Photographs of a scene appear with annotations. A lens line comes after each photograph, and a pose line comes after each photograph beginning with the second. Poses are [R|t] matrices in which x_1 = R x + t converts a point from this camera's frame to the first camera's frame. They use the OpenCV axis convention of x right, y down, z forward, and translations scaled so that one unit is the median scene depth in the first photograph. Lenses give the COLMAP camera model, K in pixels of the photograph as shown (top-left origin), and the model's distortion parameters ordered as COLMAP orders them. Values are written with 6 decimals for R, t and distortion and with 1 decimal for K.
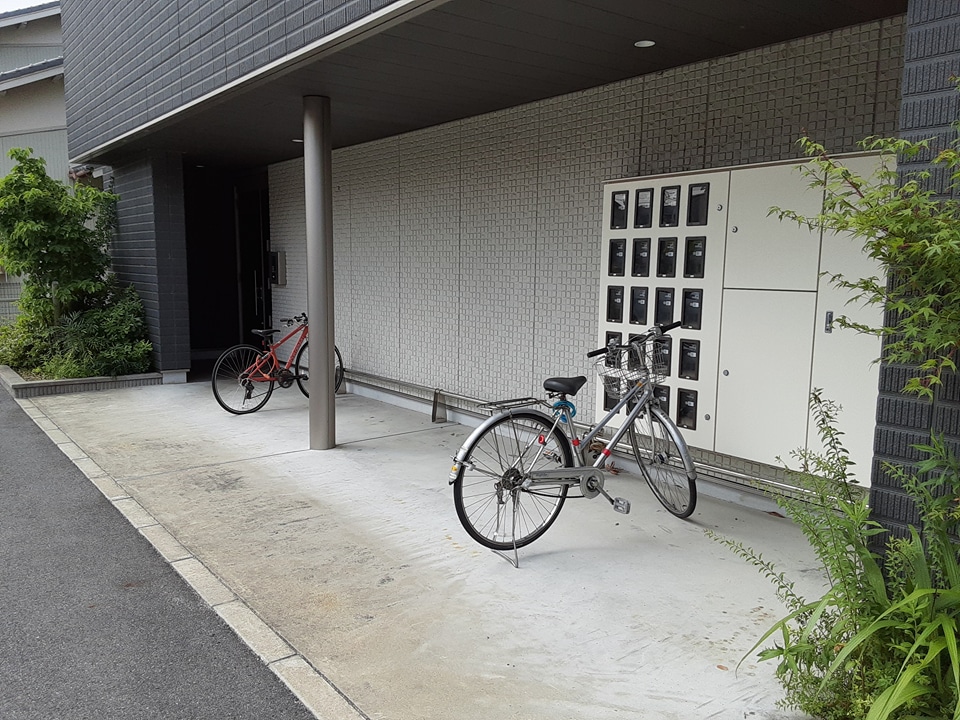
lens RADIAL K [[769.4, 0, 473.7], [0, 769.4, 362.7], [0, 0, 1]] dist [0.124122, -0.194429]
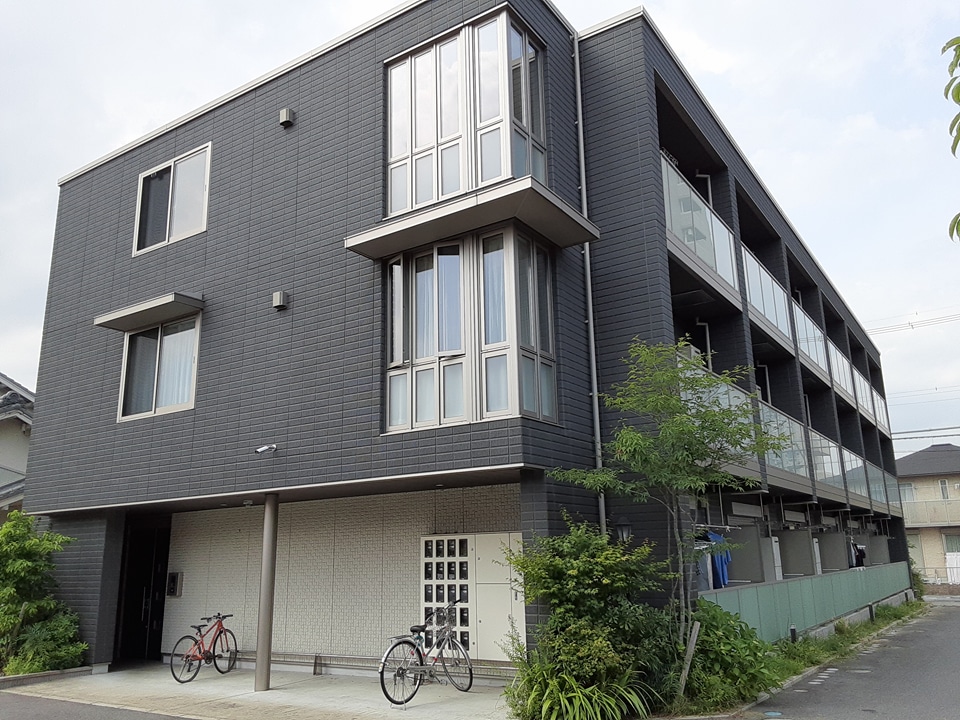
lens RADIAL K [[769.4, 0, 473.7], [0, 769.4, 362.7], [0, 0, 1]] dist [0.124122, -0.194429]
pose [[0.944239, 0.047126, 0.325870, -0.461258], [0.075760, 0.932053, -0.354312, 0.108003], [-0.320425, 0.359243, 0.876511, -1.240233]]
